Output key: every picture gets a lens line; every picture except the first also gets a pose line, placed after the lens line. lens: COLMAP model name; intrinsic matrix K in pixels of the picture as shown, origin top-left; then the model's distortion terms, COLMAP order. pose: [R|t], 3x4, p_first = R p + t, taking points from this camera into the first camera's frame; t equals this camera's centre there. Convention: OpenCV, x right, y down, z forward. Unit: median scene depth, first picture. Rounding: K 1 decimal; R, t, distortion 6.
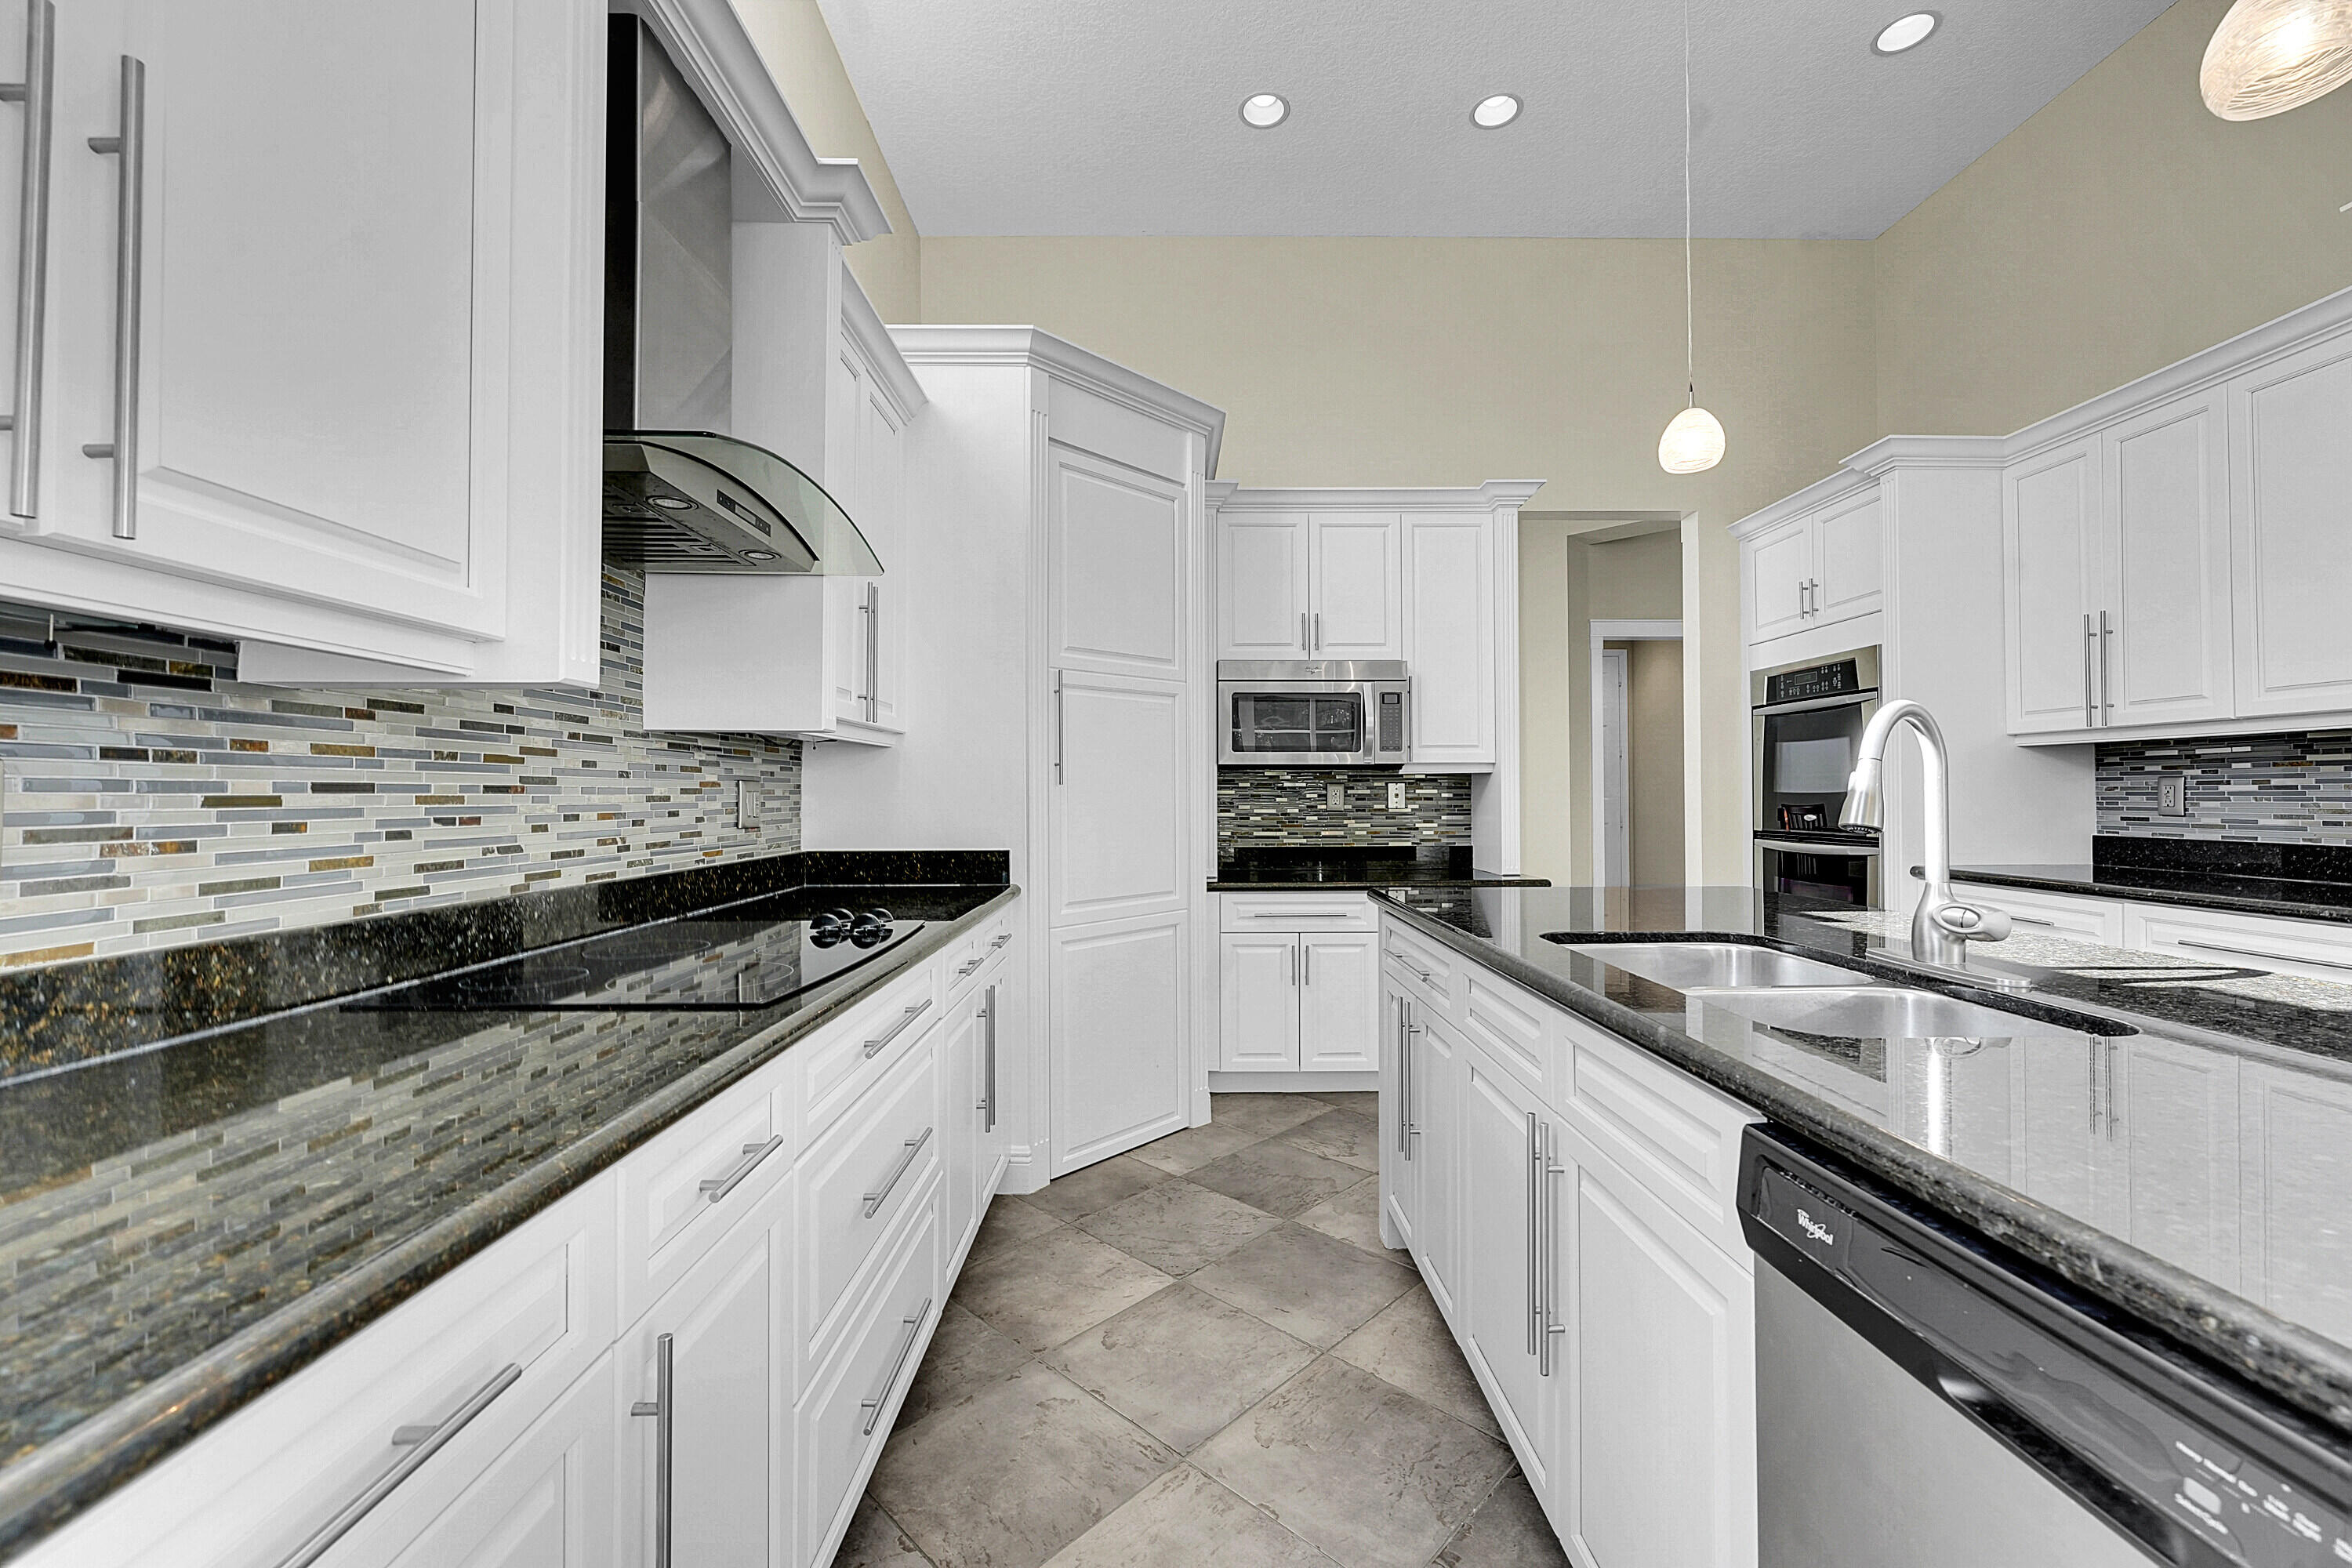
lens RADIAL K [[933.4, 0, 1176.0], [0, 933.4, 784.0], [0, 0, 1]] dist [-0.002323, 0.000098]
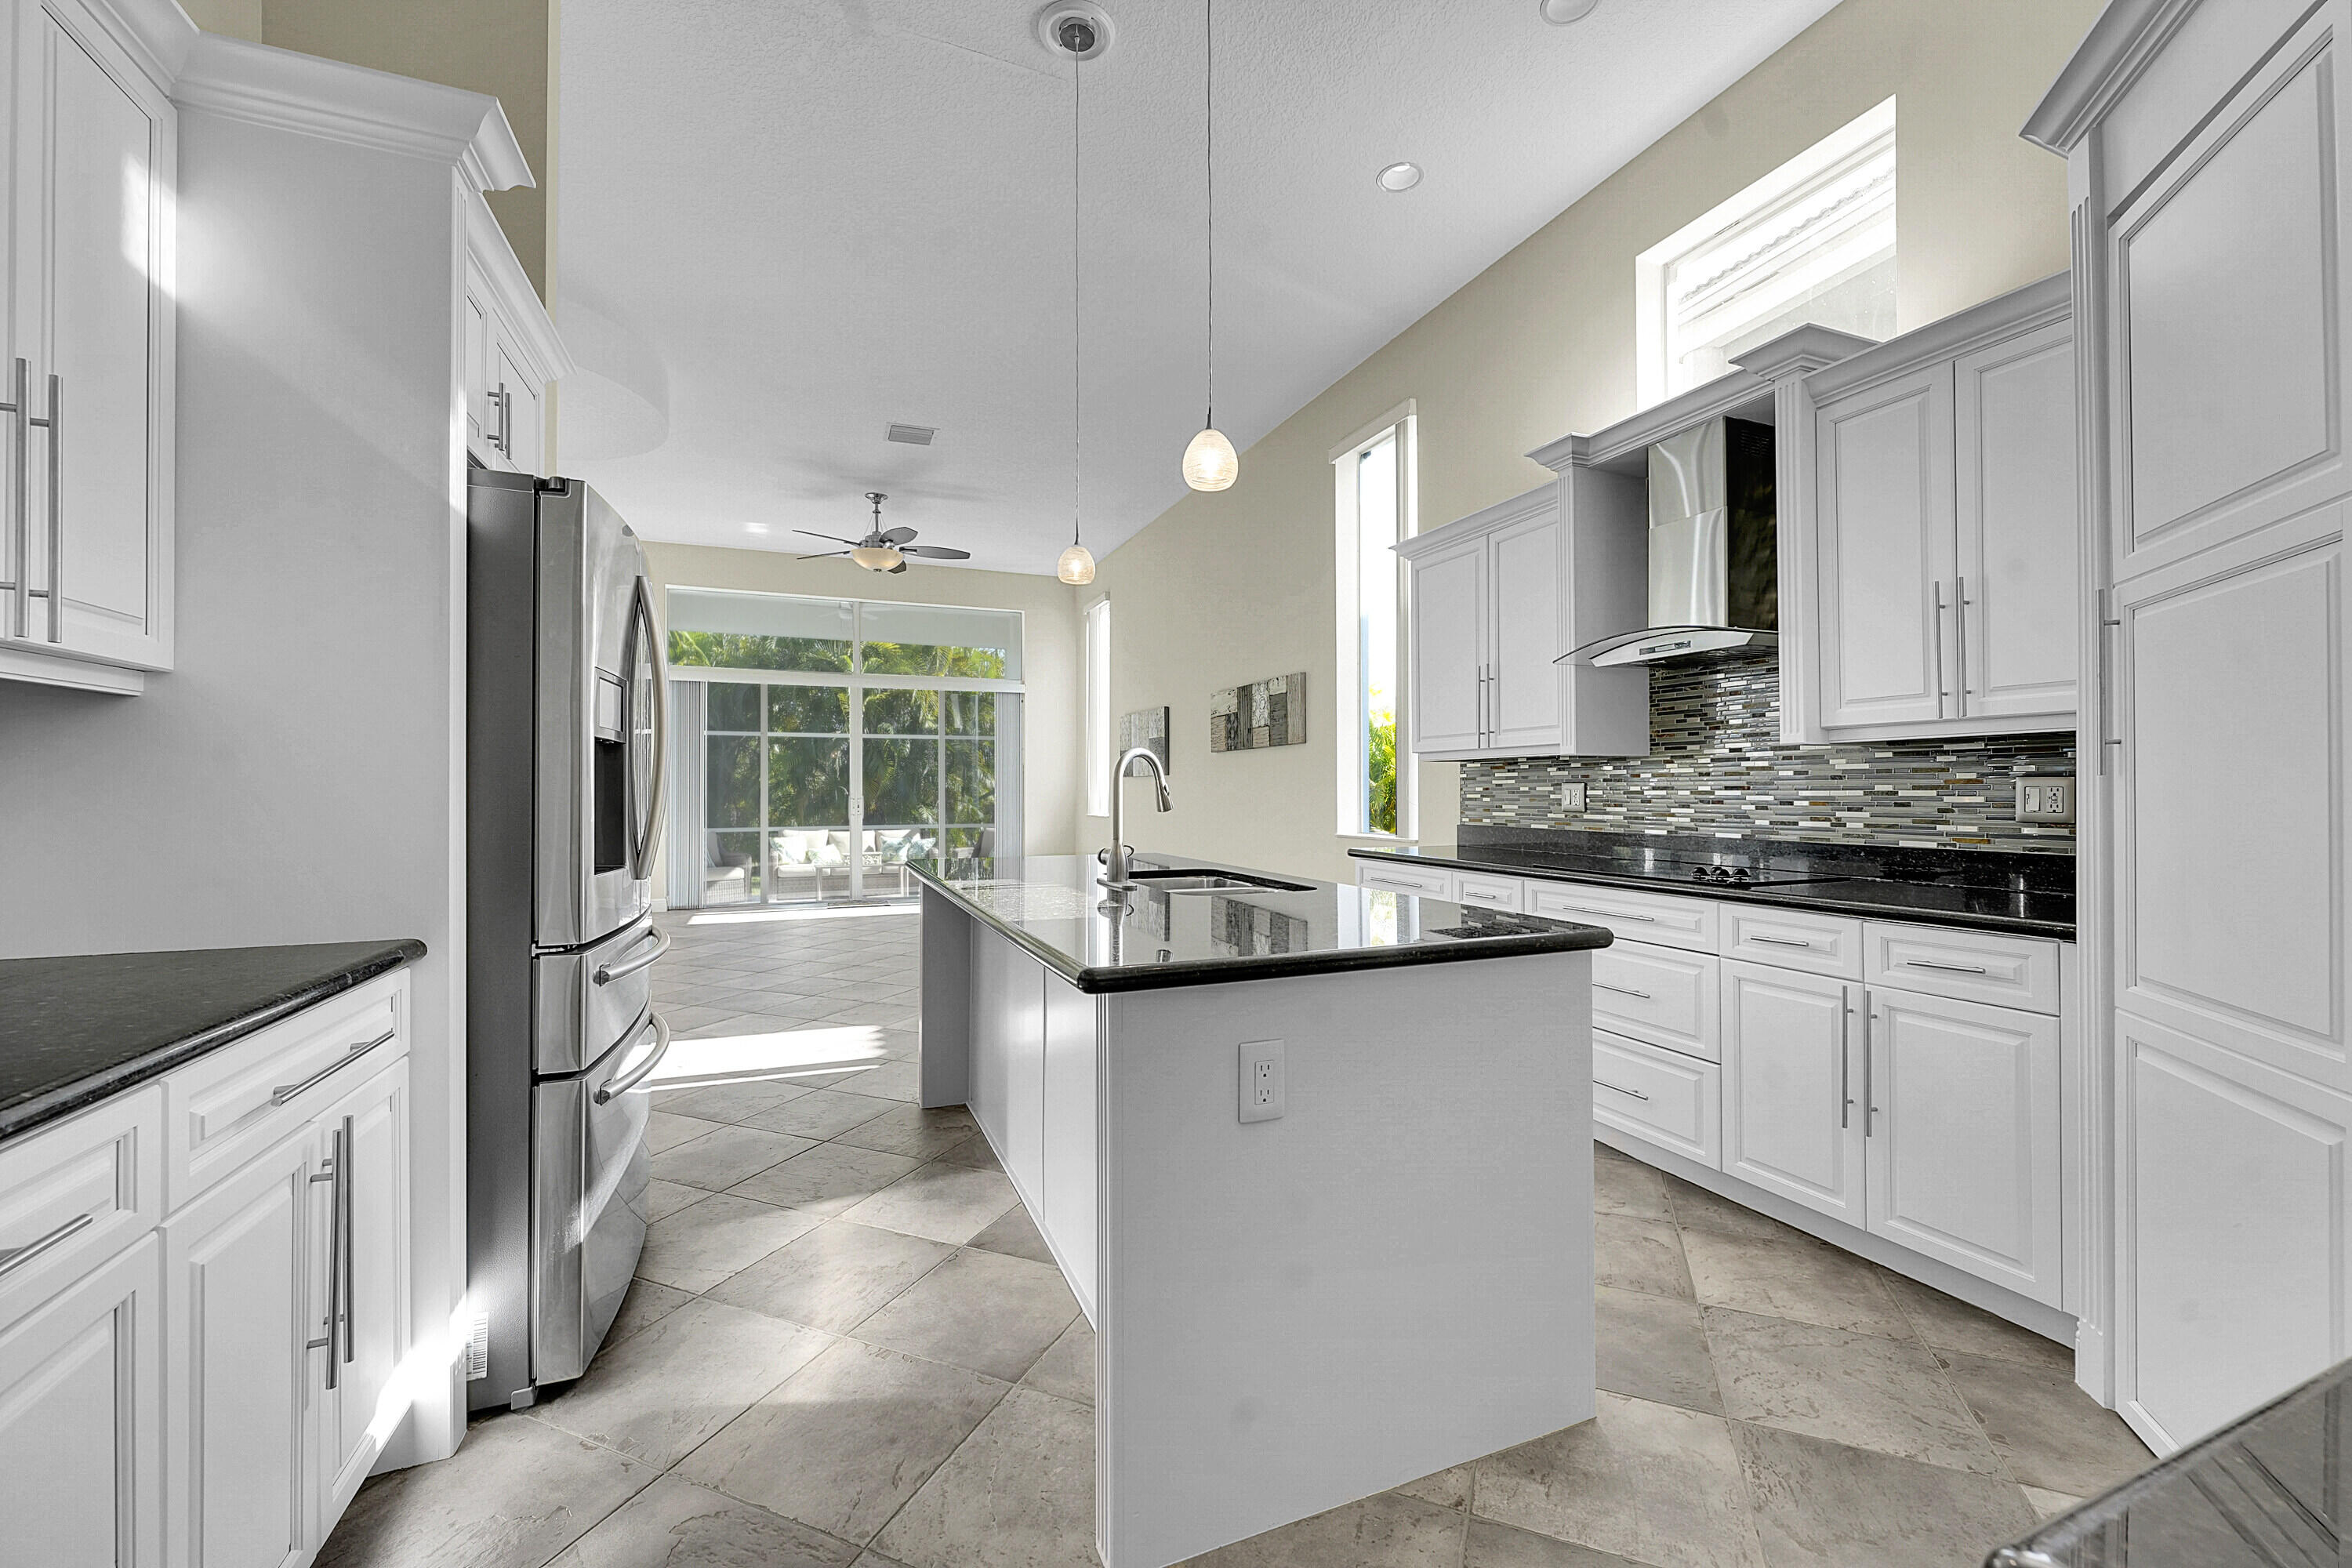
lens RADIAL K [[933.4, 0, 1176.0], [0, 933.4, 784.0], [0, 0, 1]] dist [-0.002323, 0.000098]
pose [[-0.929280, 0.000864, -0.369375, 0.809209], [0.008032, 0.999808, -0.017867, 0.015859], [0.369289, -0.019570, -0.929109, 1.621204]]
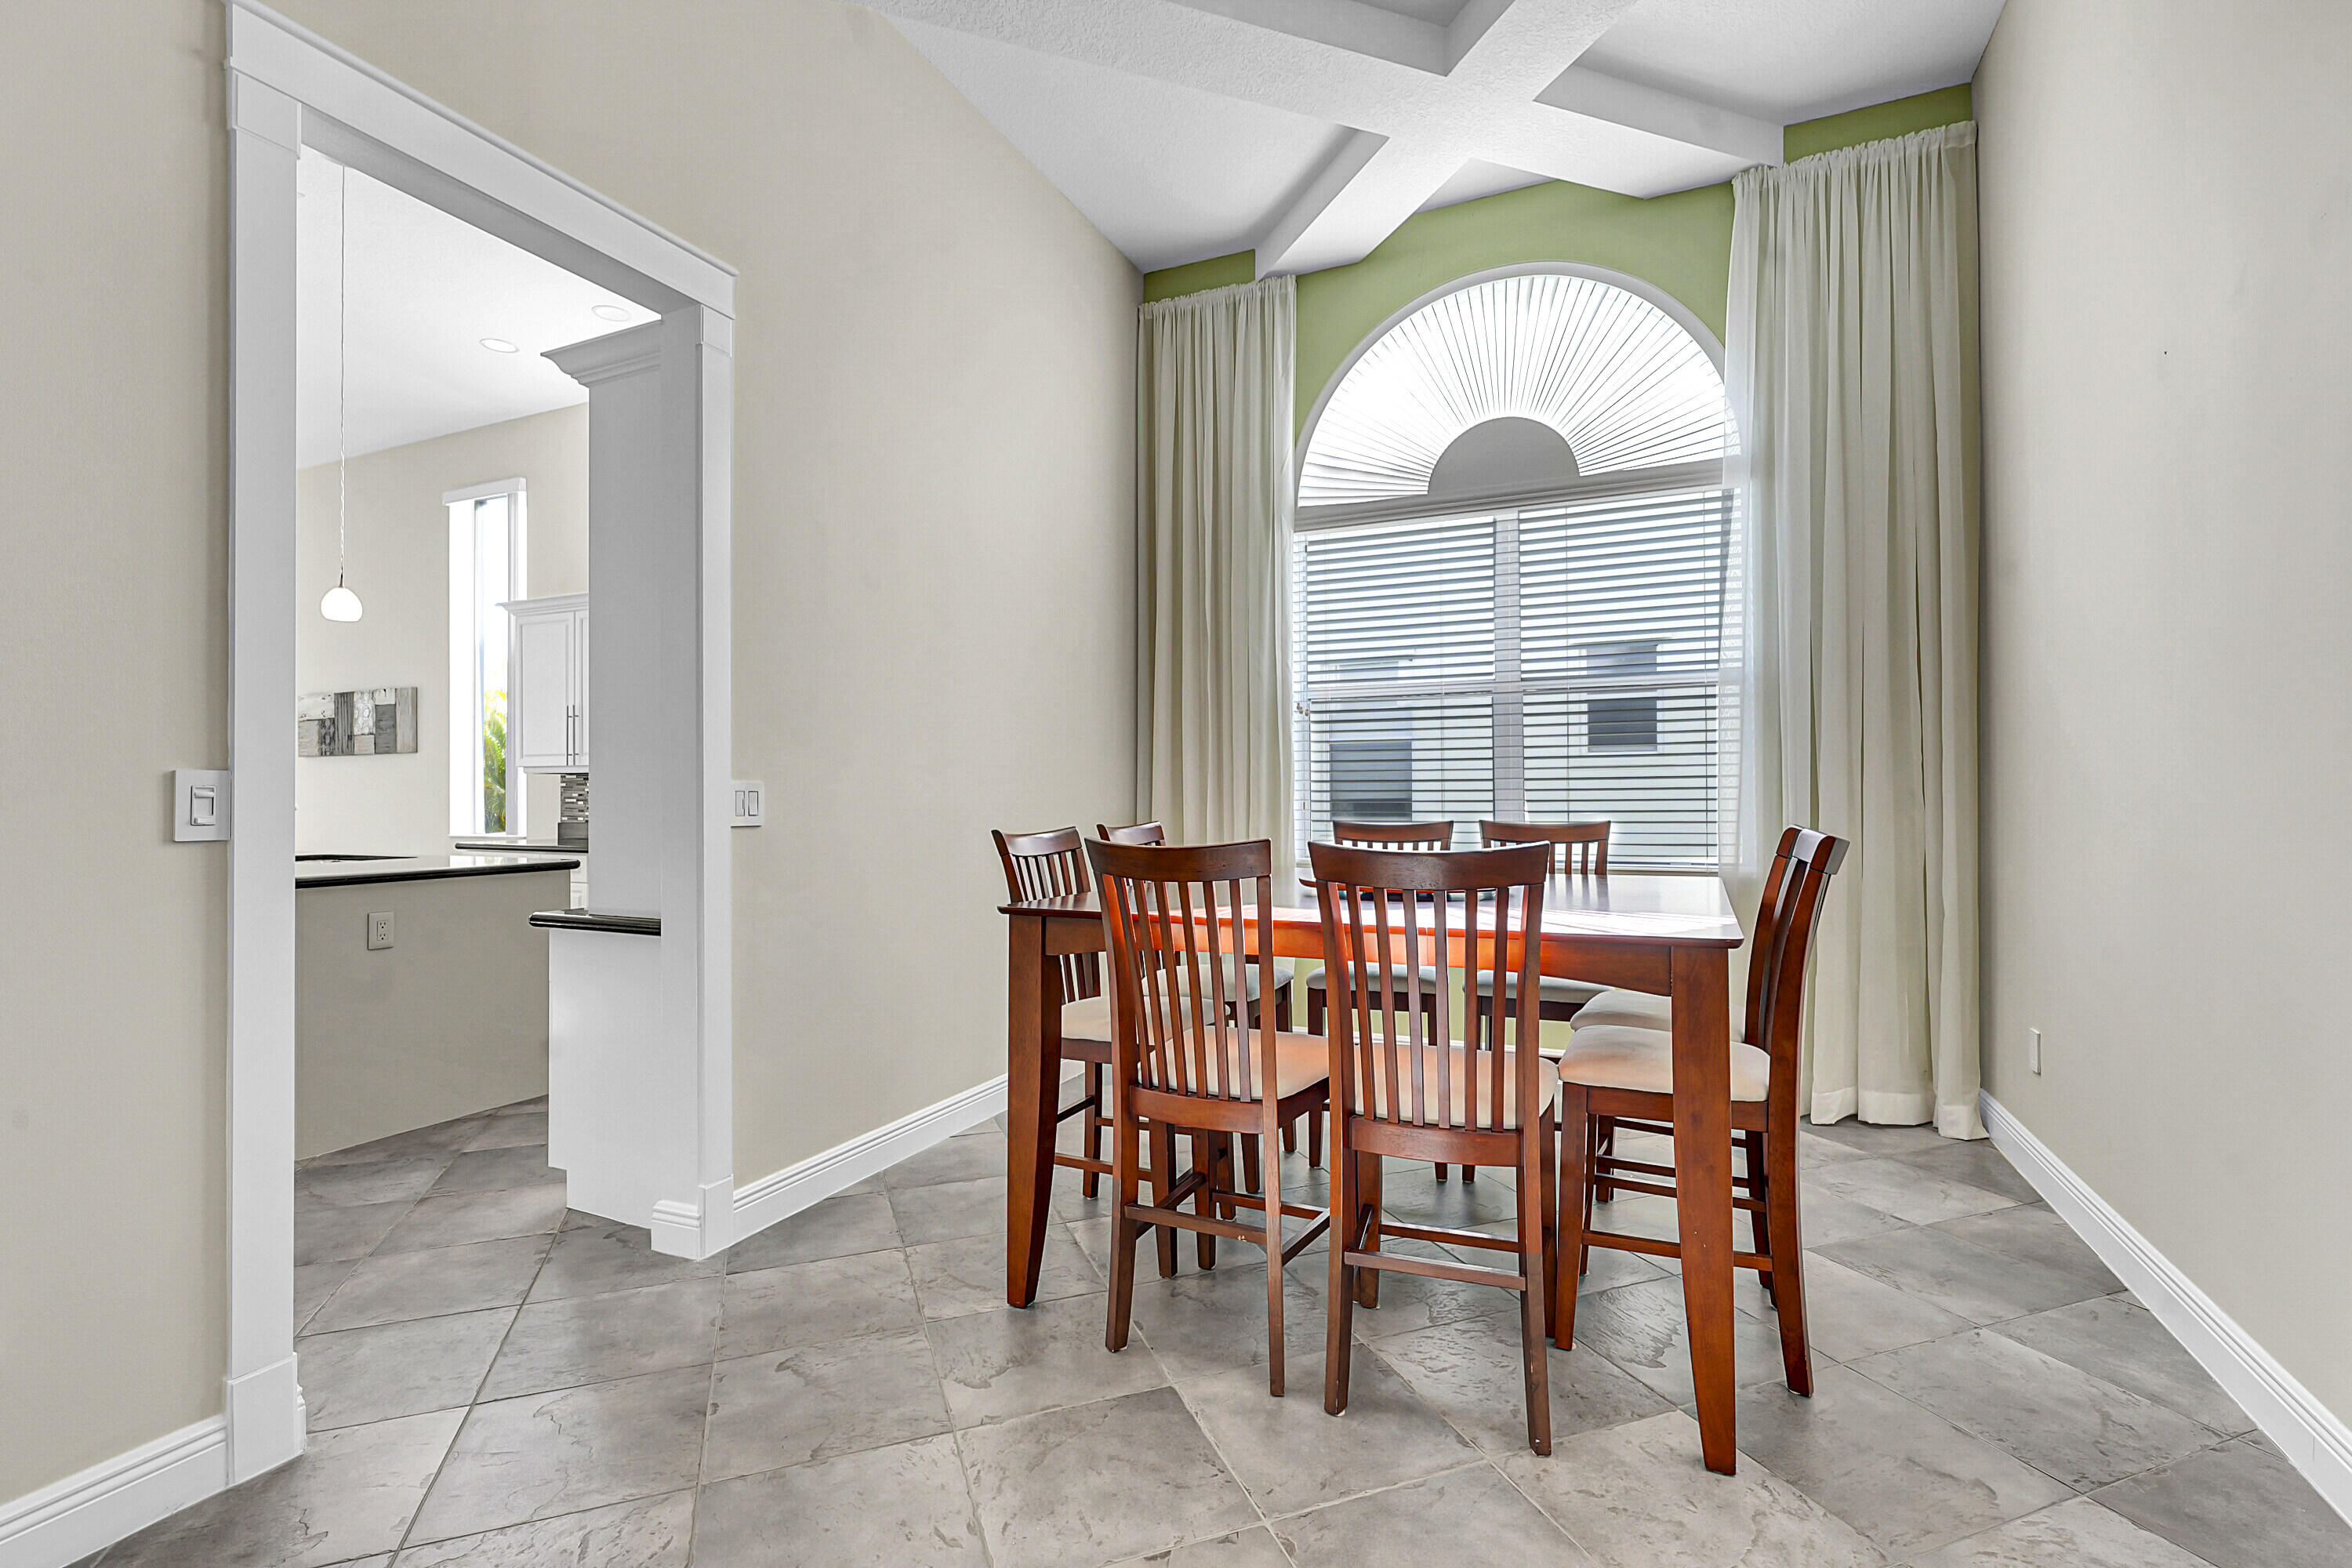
lens RADIAL K [[1116.9, 0, 1176.0], [0, 1116.9, 784.0], [0, 0, 1]] dist [-0.001410, 0.000530]
pose [[-0.445995, -0.009207, -0.894988, 1.465671], [0.013737, 0.999759, -0.017130, 0.039003], [0.894930, -0.019934, -0.445761, 2.821710]]
